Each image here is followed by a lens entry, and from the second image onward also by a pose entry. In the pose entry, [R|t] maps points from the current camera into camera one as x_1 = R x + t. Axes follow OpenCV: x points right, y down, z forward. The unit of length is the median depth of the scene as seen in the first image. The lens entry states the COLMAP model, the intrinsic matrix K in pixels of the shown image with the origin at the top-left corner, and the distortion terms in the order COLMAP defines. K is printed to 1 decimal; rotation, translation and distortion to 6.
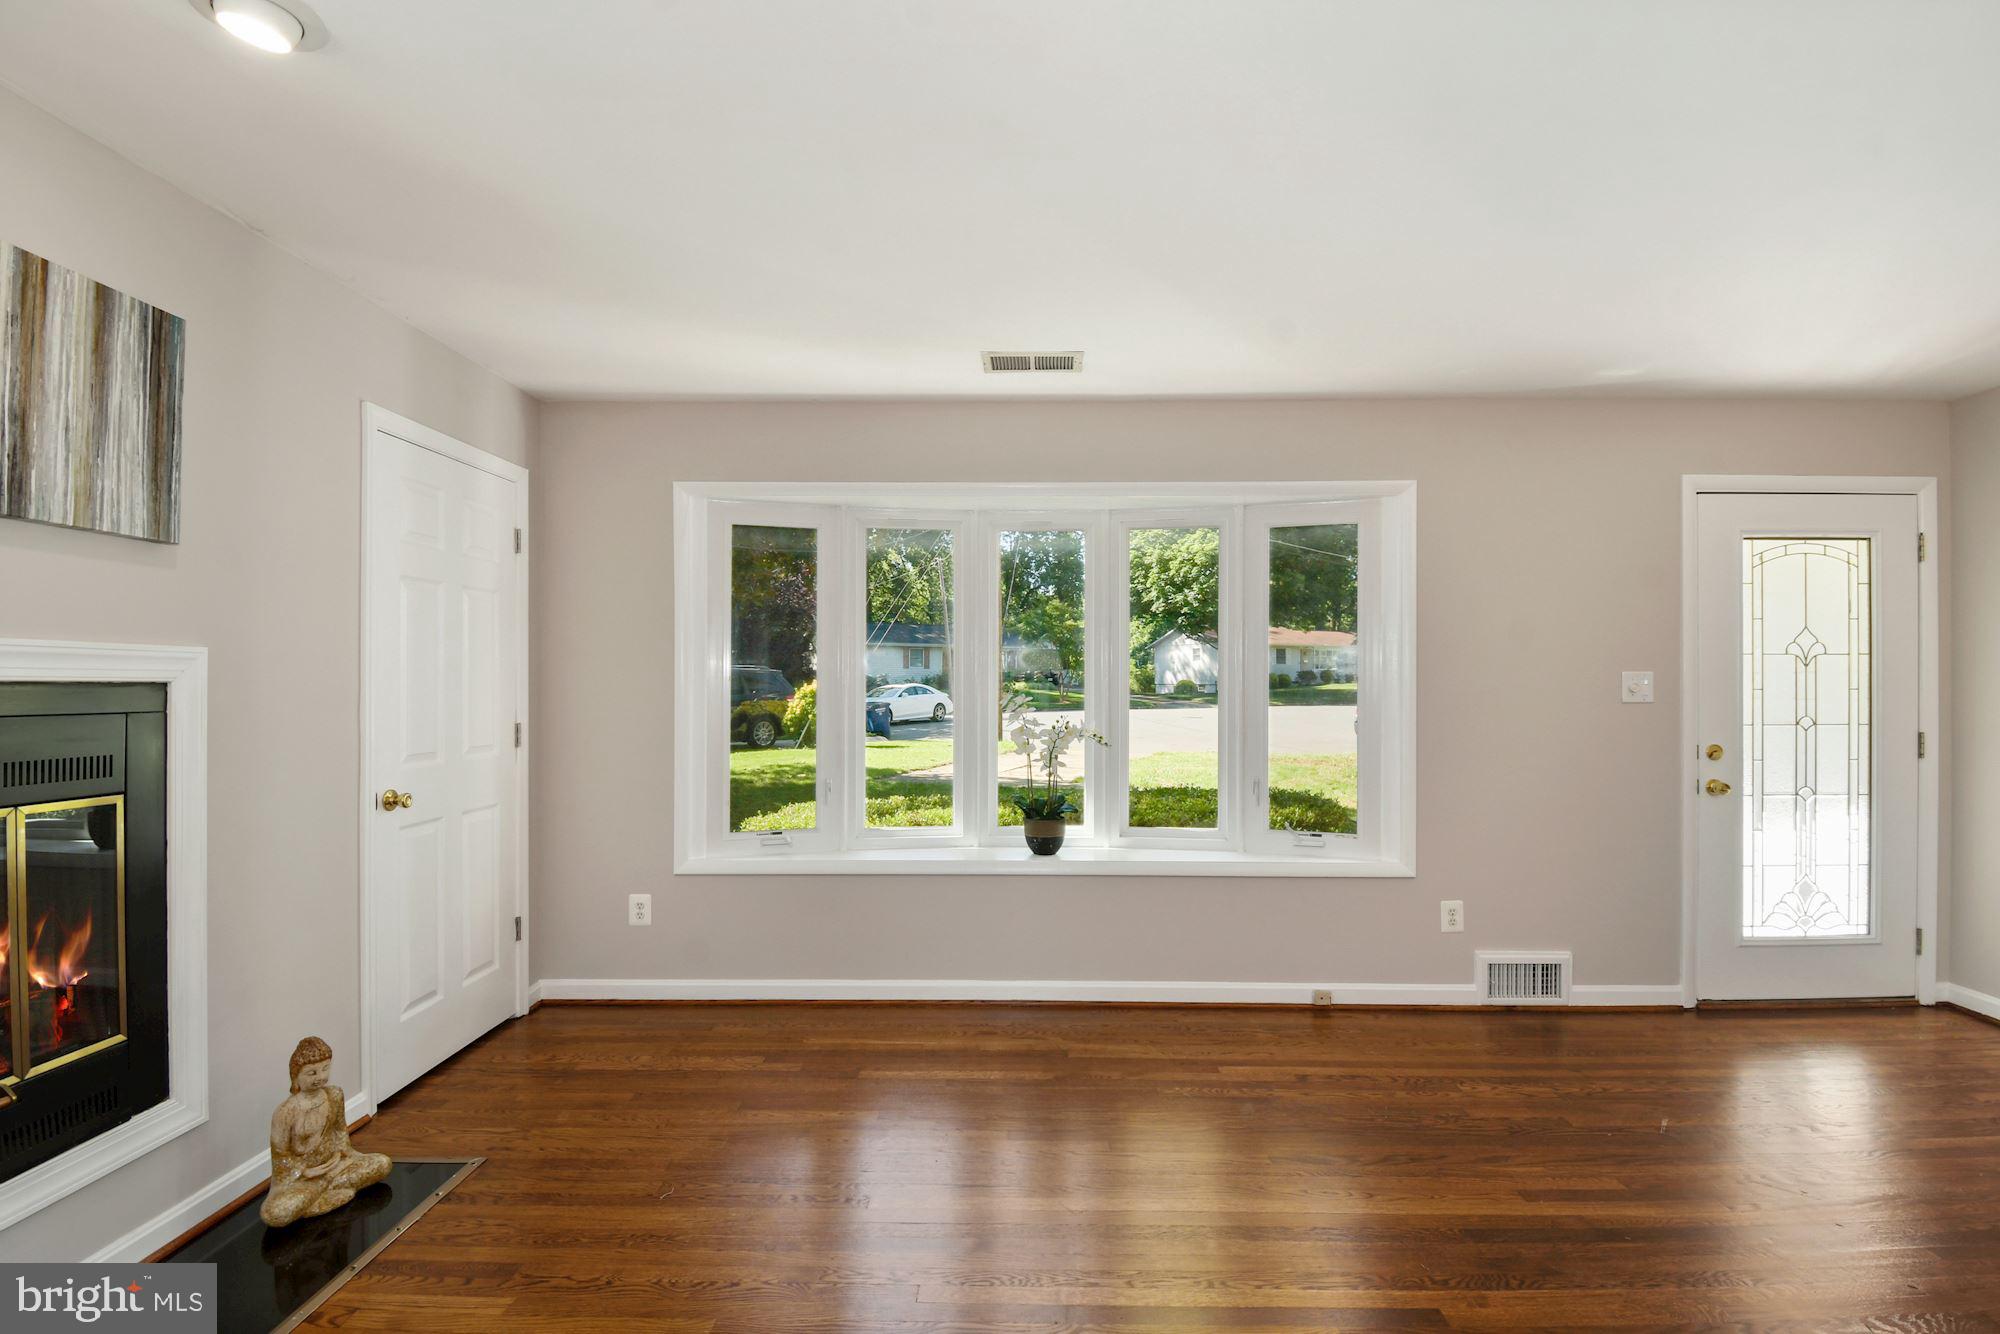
lens RADIAL K [[925.0, 0, 1000.9], [0, 925.0, 664.1], [0, 0, 1]] dist [-0.006911, -0.002884]
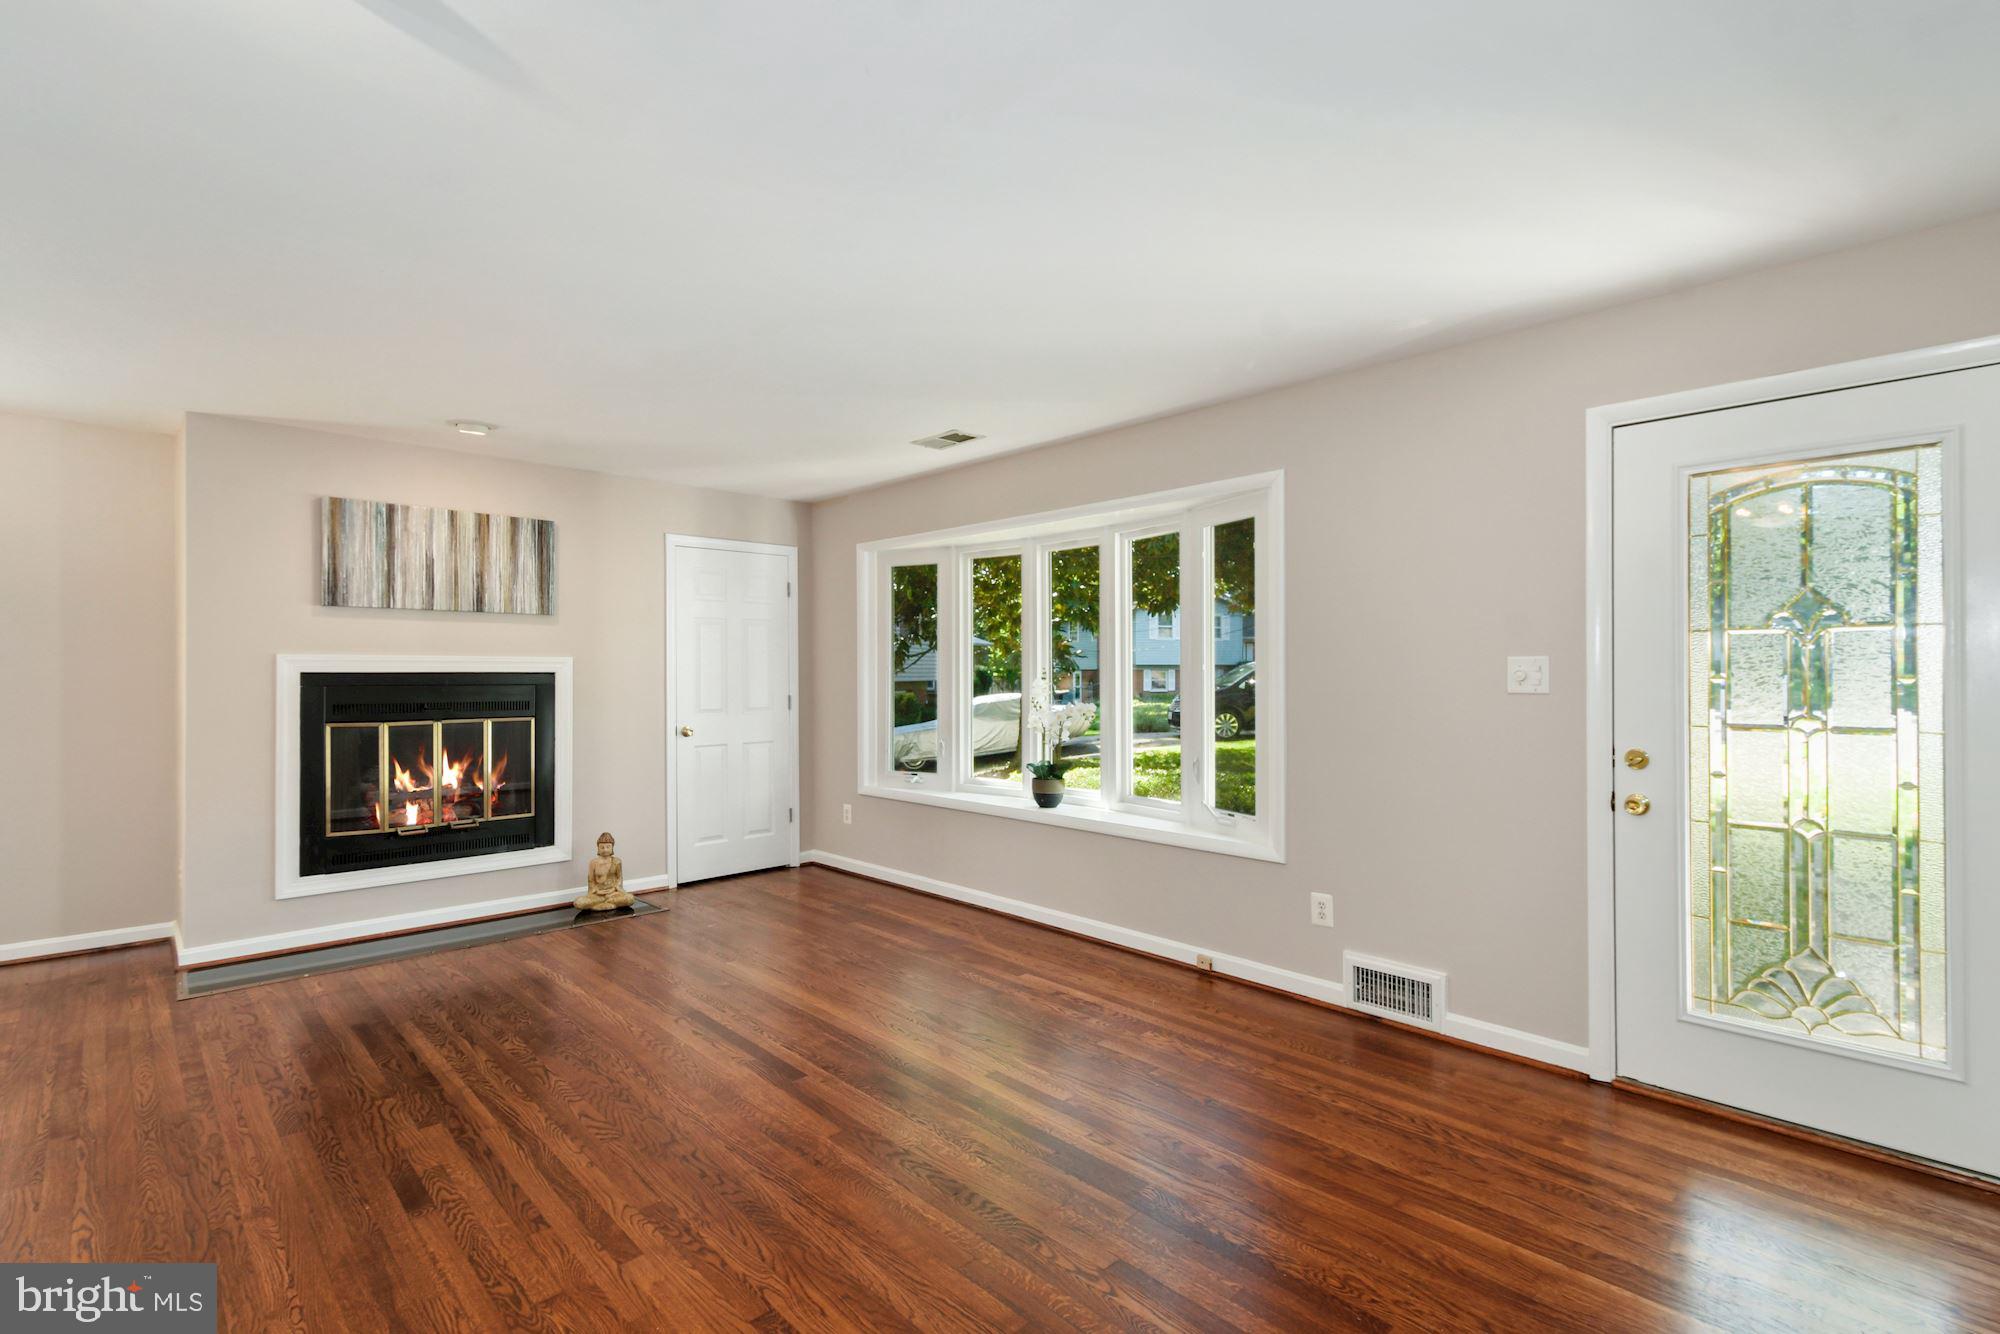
lens RADIAL K [[901.9, 0, 997.1], [0, 901.9, 659.7], [0, 0, 1]] dist [0.009175, -0.003214]
pose [[0.707593, -0.012541, -0.706508, 0.949641], [0.014162, 0.999893, -0.003565, 0.007351], [0.706478, -0.007483, 0.707696, 0.084148]]
